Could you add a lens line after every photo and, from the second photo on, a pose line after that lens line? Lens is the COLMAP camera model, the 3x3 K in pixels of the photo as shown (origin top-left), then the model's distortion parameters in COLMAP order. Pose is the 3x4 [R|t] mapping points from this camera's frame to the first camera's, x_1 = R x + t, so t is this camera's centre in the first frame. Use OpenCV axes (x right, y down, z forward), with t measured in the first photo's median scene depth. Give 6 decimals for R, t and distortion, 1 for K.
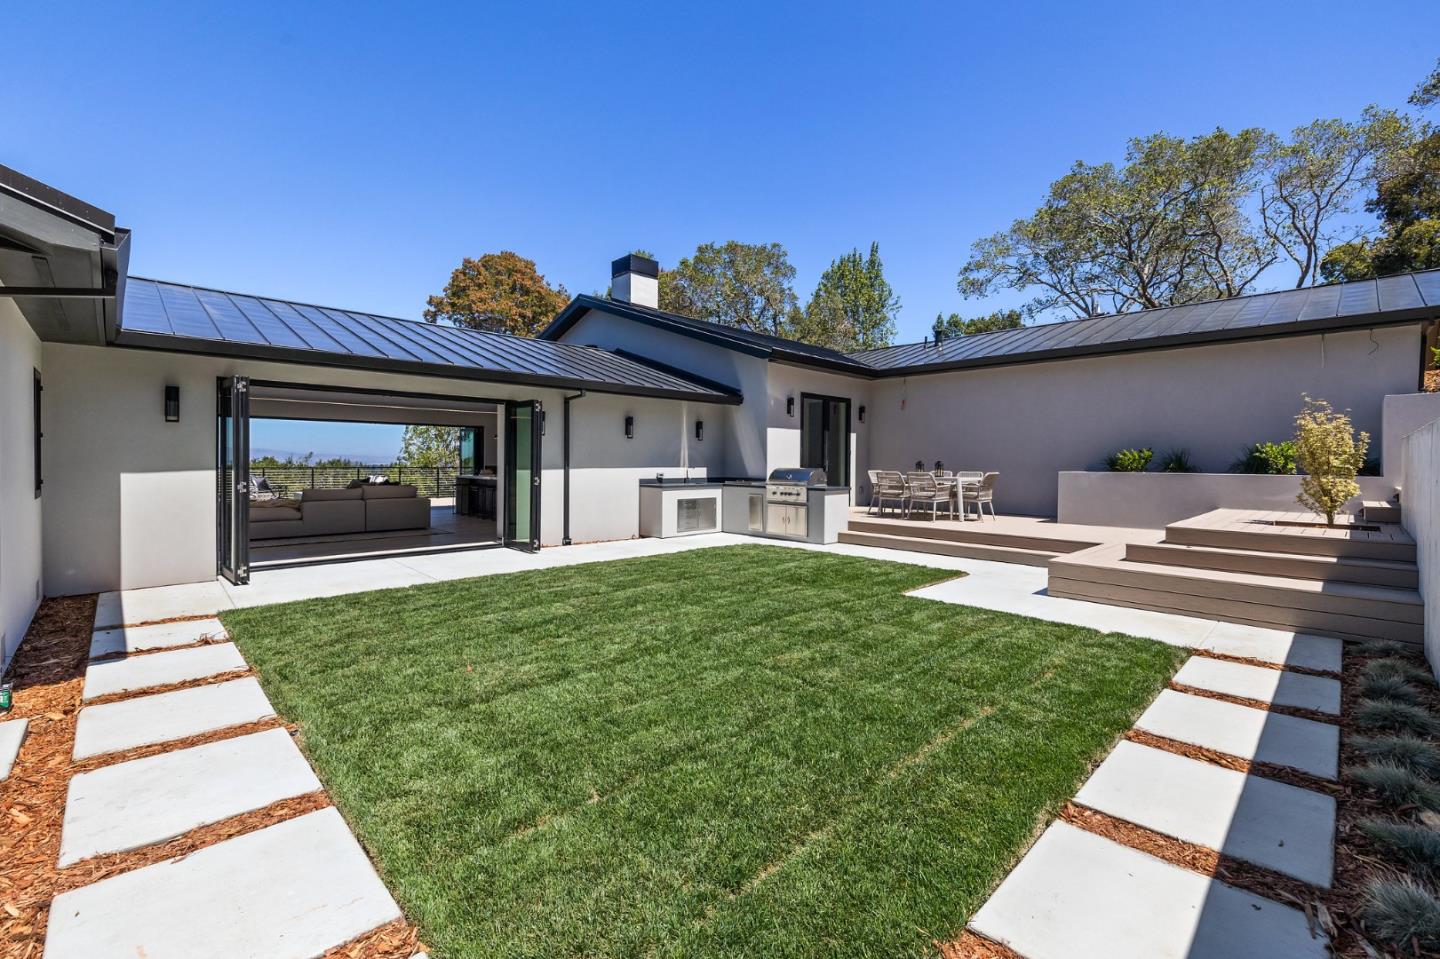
lens RADIAL K [[610.5, 0, 725.2], [0, 610.5, 469.2], [0, 0, 1]] dist [0.000834, 0.000138]
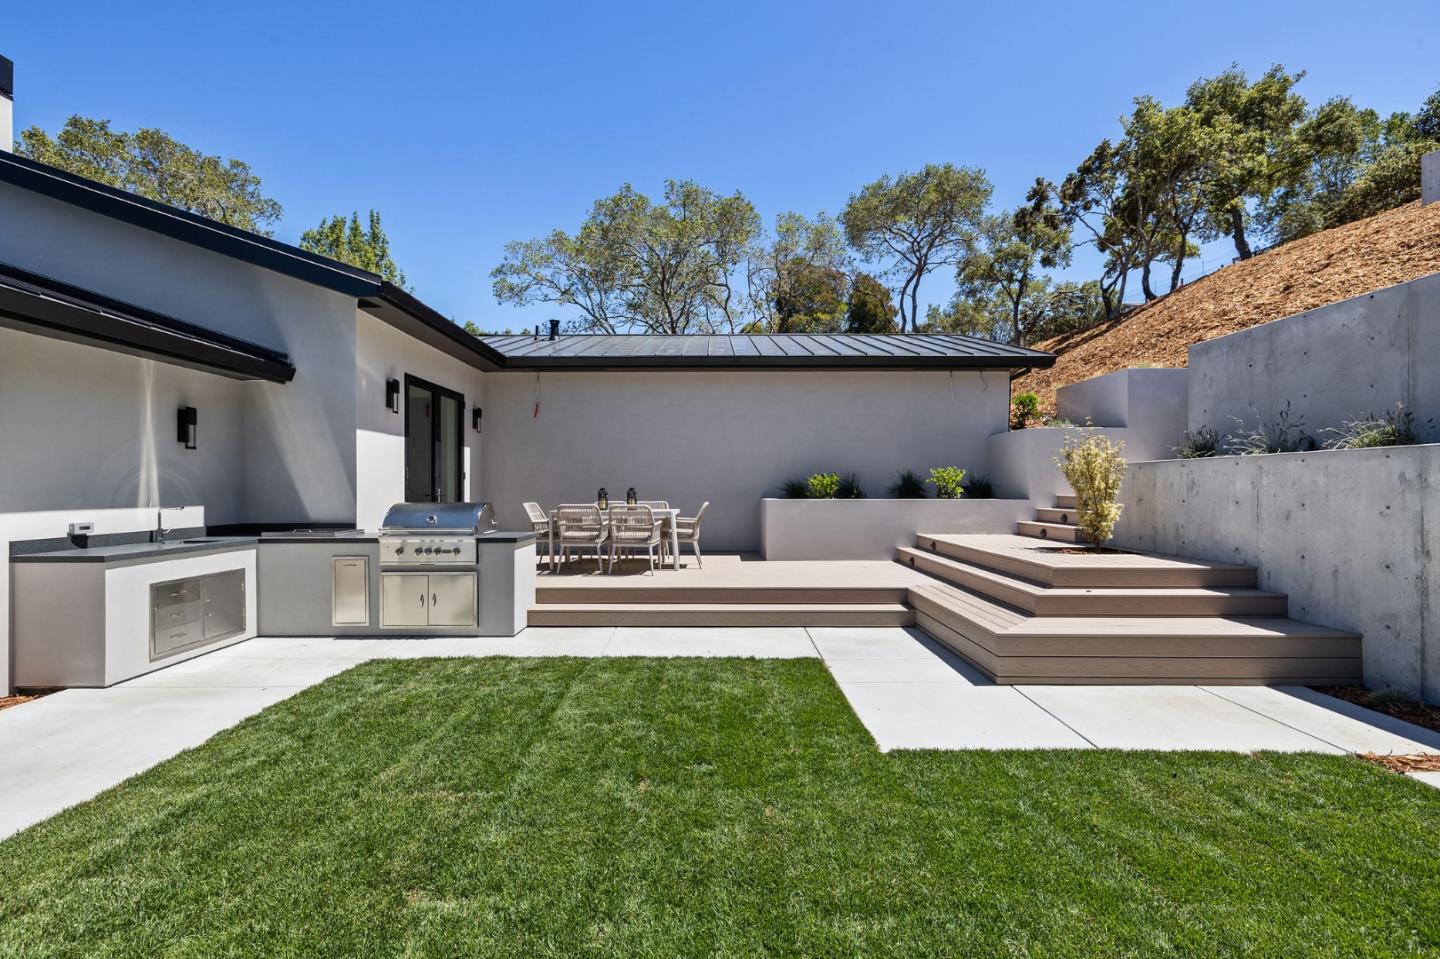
lens RADIAL K [[632.5, 0, 715.9], [0, 632.5, 485.4], [0, 0, 1]] dist [0.009543, -0.000273]
pose [[0.708903, -0.006089, 0.705280, -0.102143], [0.016303, 0.999837, -0.007754, -0.008480], [-0.705118, 0.016995, 0.708887, 0.375240]]
